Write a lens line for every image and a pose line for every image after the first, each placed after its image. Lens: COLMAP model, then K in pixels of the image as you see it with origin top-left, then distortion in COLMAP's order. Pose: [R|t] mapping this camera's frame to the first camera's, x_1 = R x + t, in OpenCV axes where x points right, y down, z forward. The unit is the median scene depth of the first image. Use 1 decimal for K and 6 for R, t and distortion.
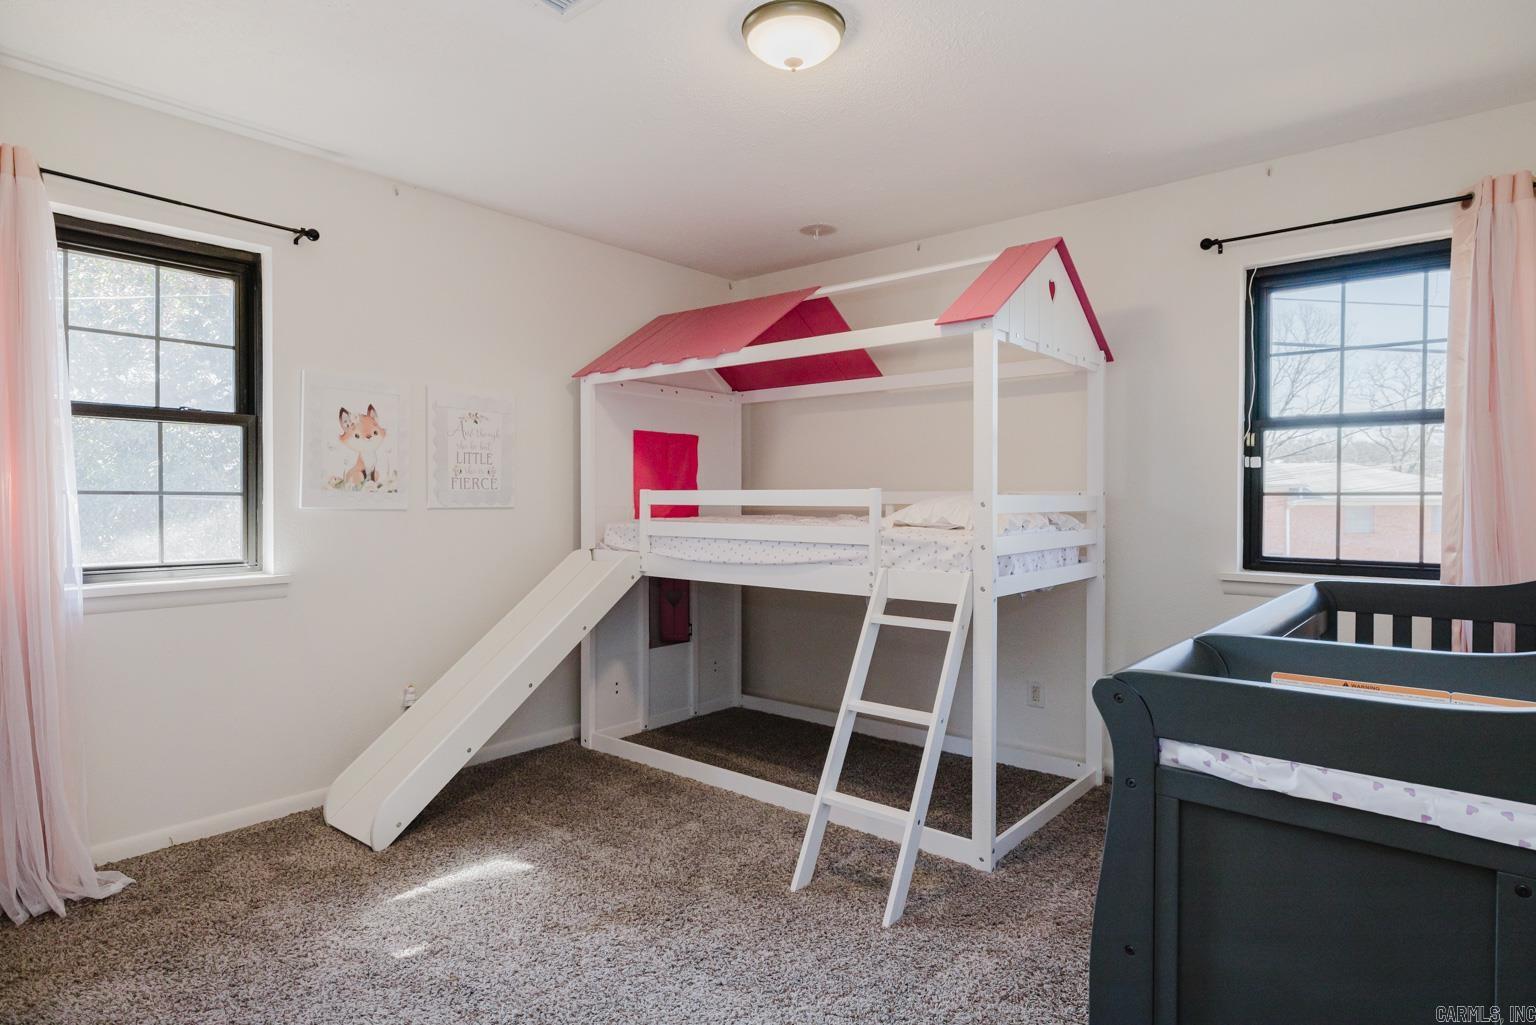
lens RADIAL K [[841.8, 0, 773.9], [0, 841.8, 504.1], [0, 0, 1]] dist [0.000292, -0.000027]
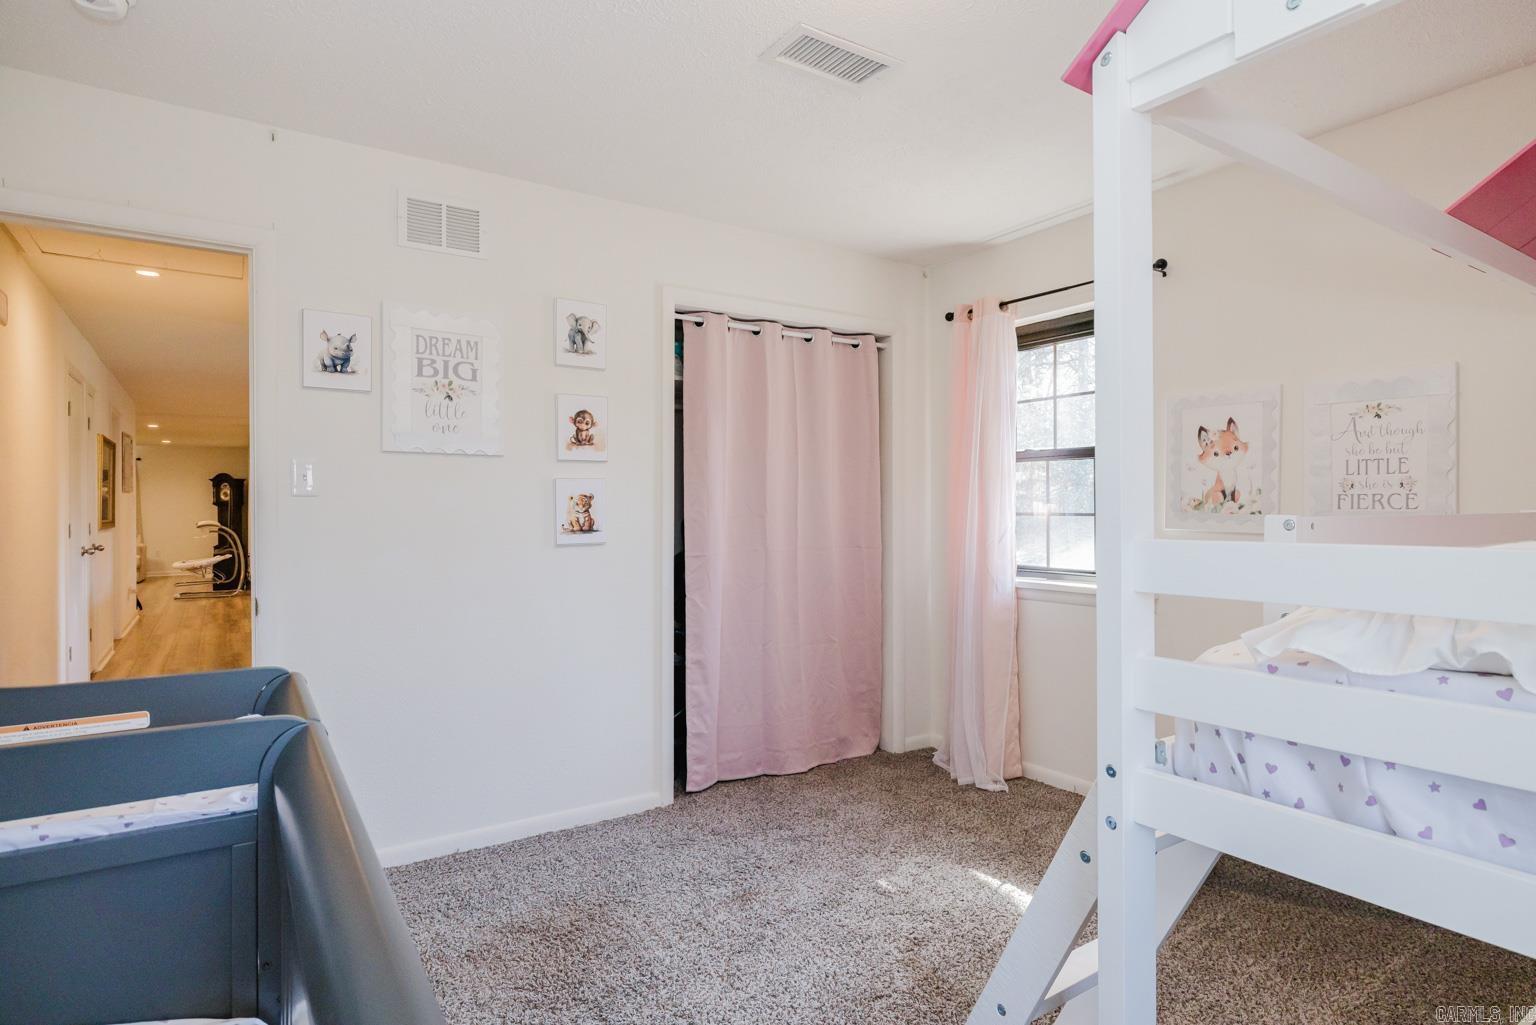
lens RADIAL K [[841.8, 0, 767.7], [0, 841.8, 506.7], [0, 0, 1]] dist [0.000292, -0.000027]
pose [[-0.289005, -0.007035, -0.957302, 0.540664], [-0.008213, 0.999954, -0.004869, -0.013570], [0.957292, 0.006455, -0.289050, 0.788829]]
